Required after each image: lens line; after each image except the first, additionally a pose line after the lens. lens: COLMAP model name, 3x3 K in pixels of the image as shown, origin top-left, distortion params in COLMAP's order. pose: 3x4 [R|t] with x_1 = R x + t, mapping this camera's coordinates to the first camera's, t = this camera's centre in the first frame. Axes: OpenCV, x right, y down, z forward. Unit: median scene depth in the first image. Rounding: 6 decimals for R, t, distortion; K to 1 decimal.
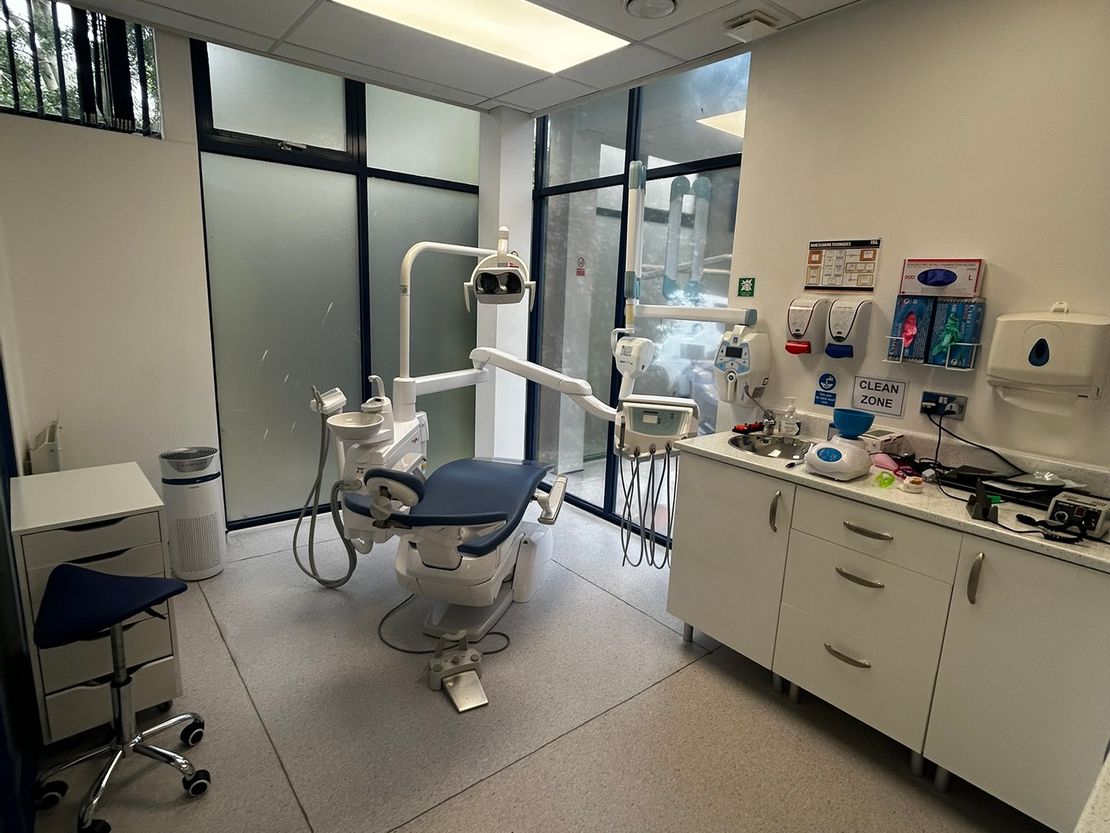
lens RADIAL K [[586.0, 0, 554.0], [0, 586.0, 415.7], [0, 0, 1]] dist [-0.005125, -0.000617]
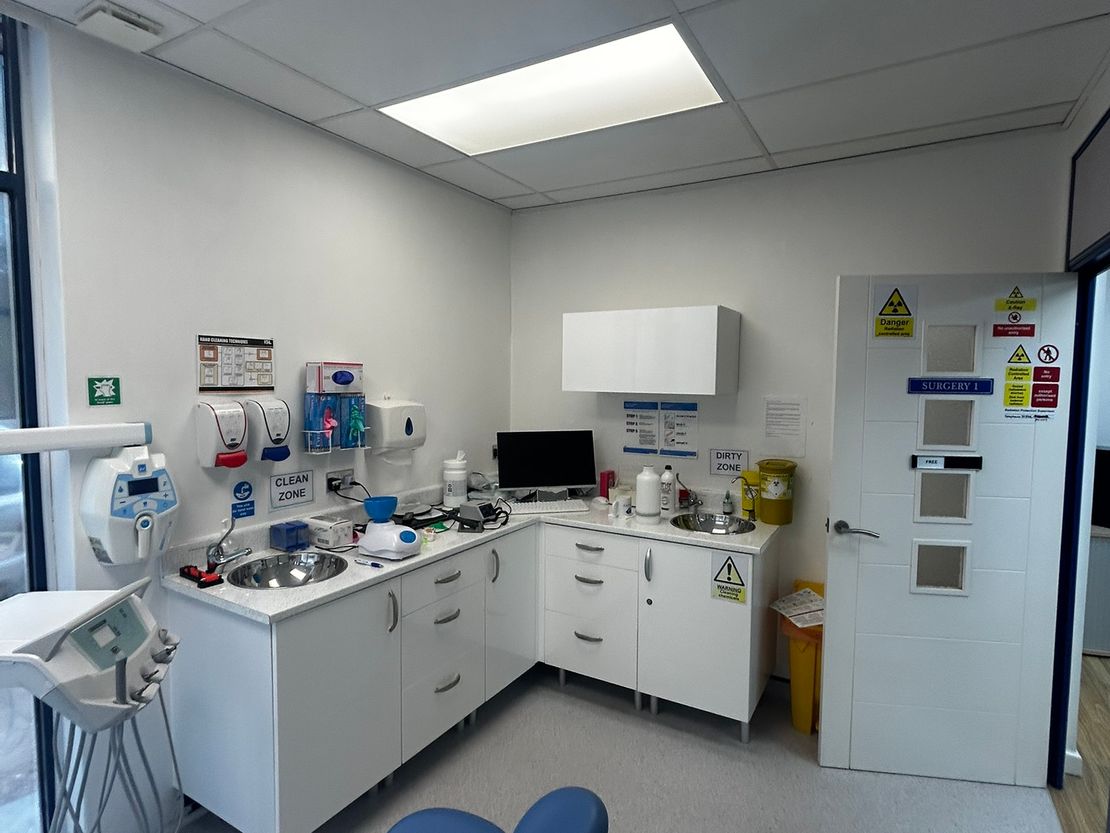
lens RADIAL K [[586.0, 0, 556.3], [0, 586.0, 416.1], [0, 0, 1]] dist [-0.005125, -0.000617]
pose [[-0.322879, -0.104626, 0.940640, -0.529165], [0.174317, 0.970294, 0.167759, -0.240734], [-0.930249, 0.218135, -0.295049, 0.813449]]
